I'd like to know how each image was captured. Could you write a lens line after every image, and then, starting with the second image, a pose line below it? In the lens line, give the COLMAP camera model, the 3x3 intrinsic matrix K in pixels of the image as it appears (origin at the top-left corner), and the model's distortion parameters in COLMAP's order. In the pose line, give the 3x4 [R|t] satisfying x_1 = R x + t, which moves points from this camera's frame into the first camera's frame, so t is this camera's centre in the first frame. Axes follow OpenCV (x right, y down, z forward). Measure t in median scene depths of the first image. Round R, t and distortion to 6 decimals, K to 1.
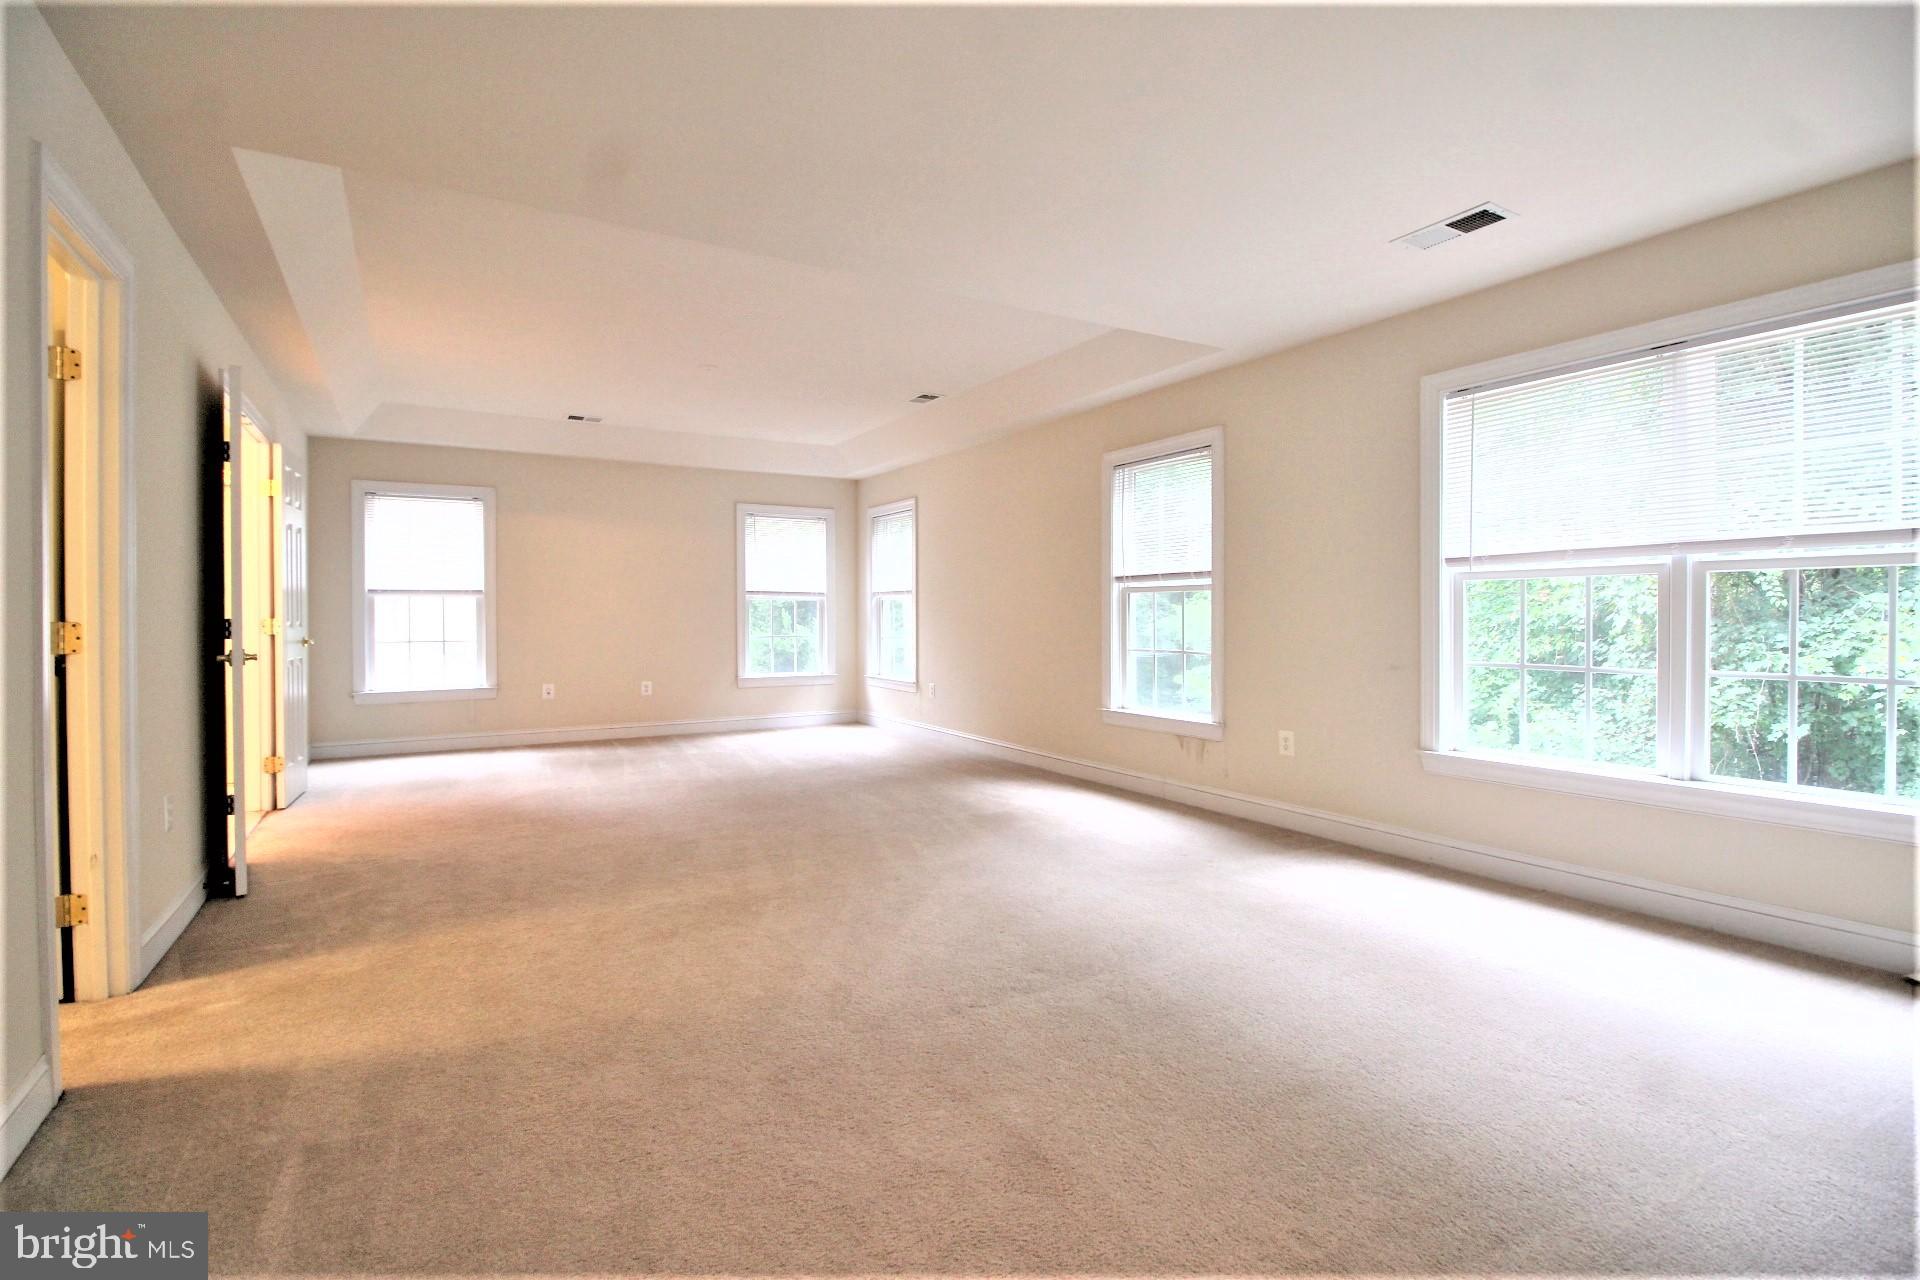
lens RADIAL K [[886.6, 0, 947.3], [0, 886.6, 625.7], [0, 0, 1]] dist [0.001528, -0.010677]
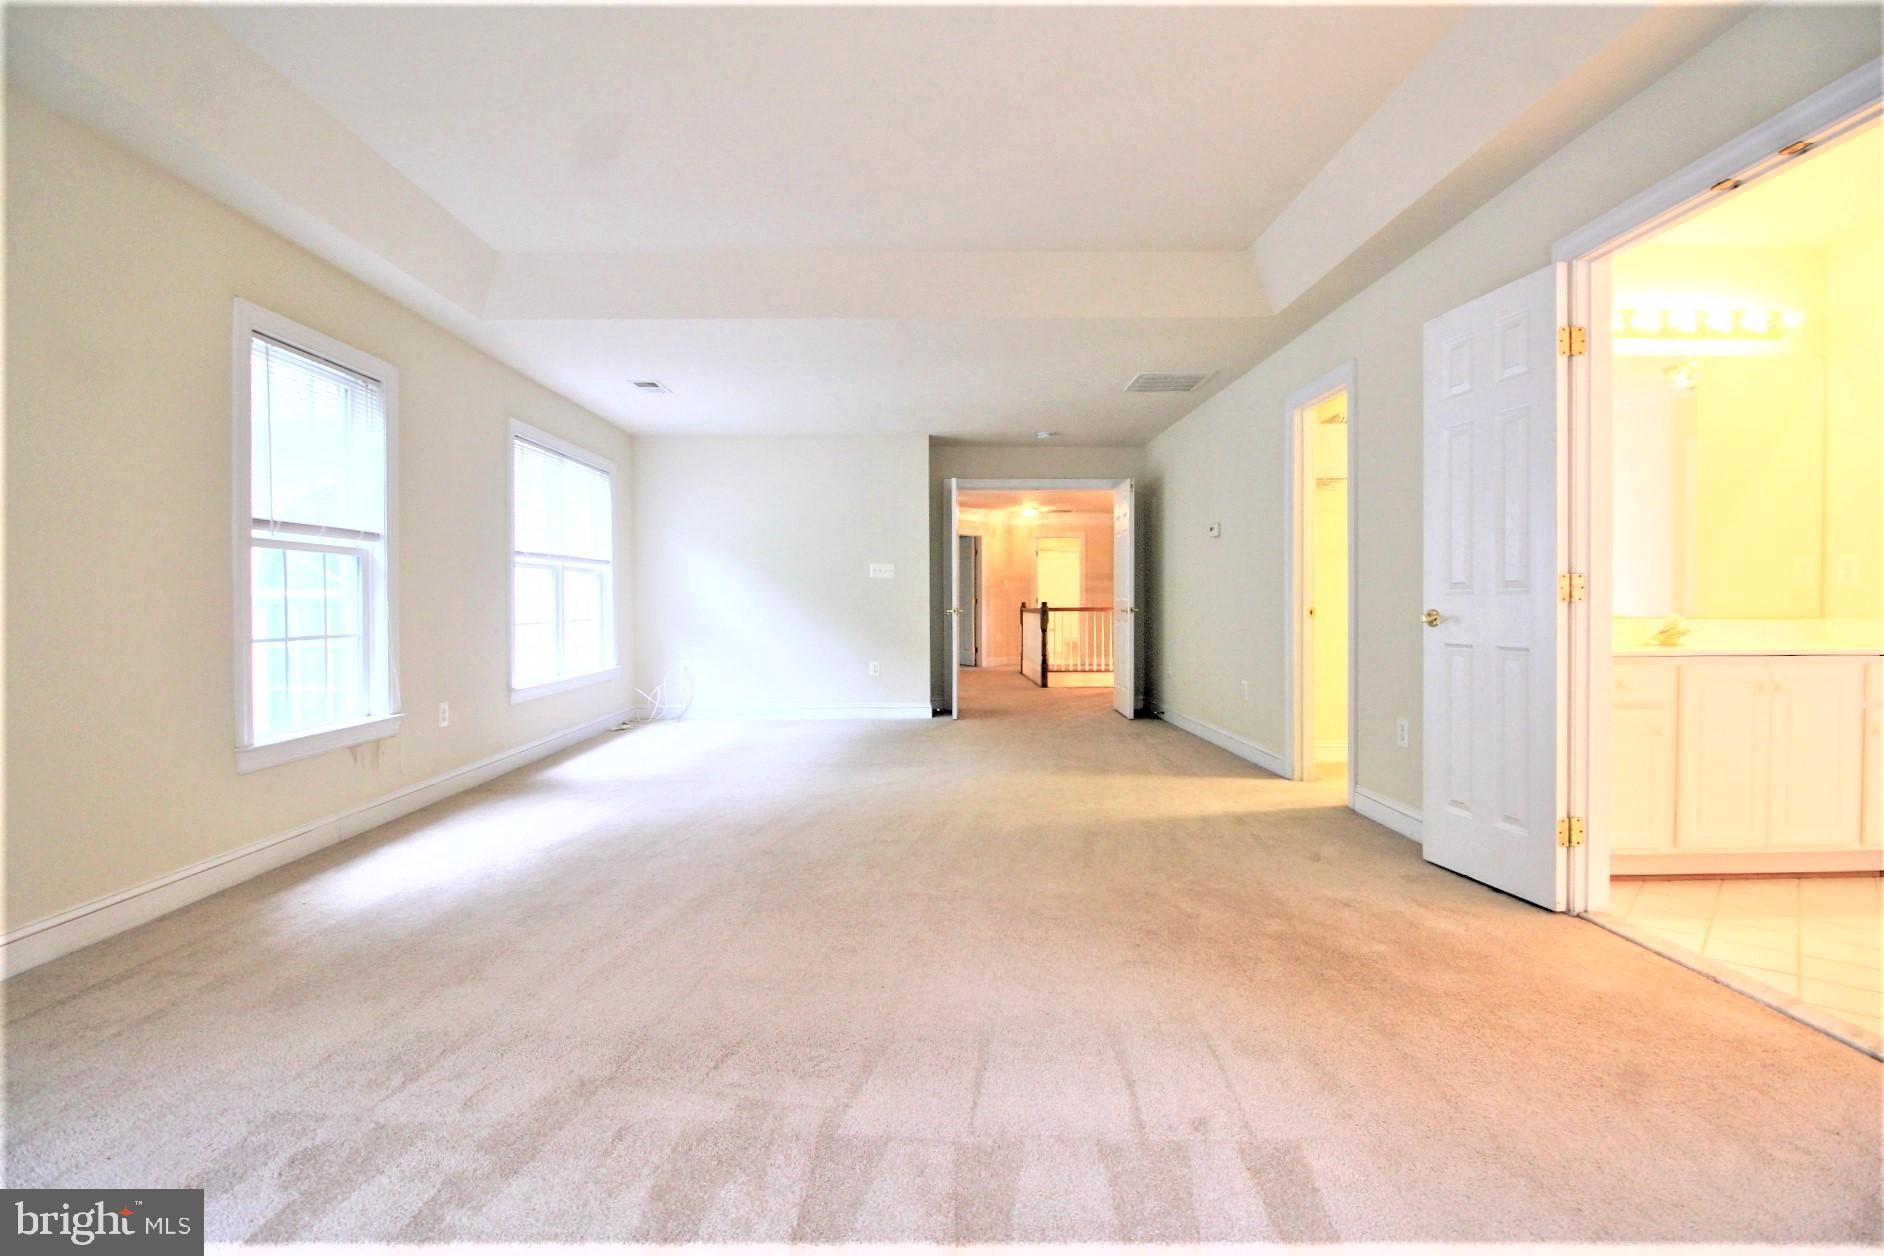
lens RADIAL K [[869.9, 0, 929.5], [0, 869.9, 613.9], [0, 0, 1]] dist [0.001528, -0.010677]
pose [[-0.862938, -0.002277, 0.505304, -0.532304], [0.005649, 0.999884, 0.014151, 0.003840], [-0.505278, 0.015066, -0.862825, 1.387778]]
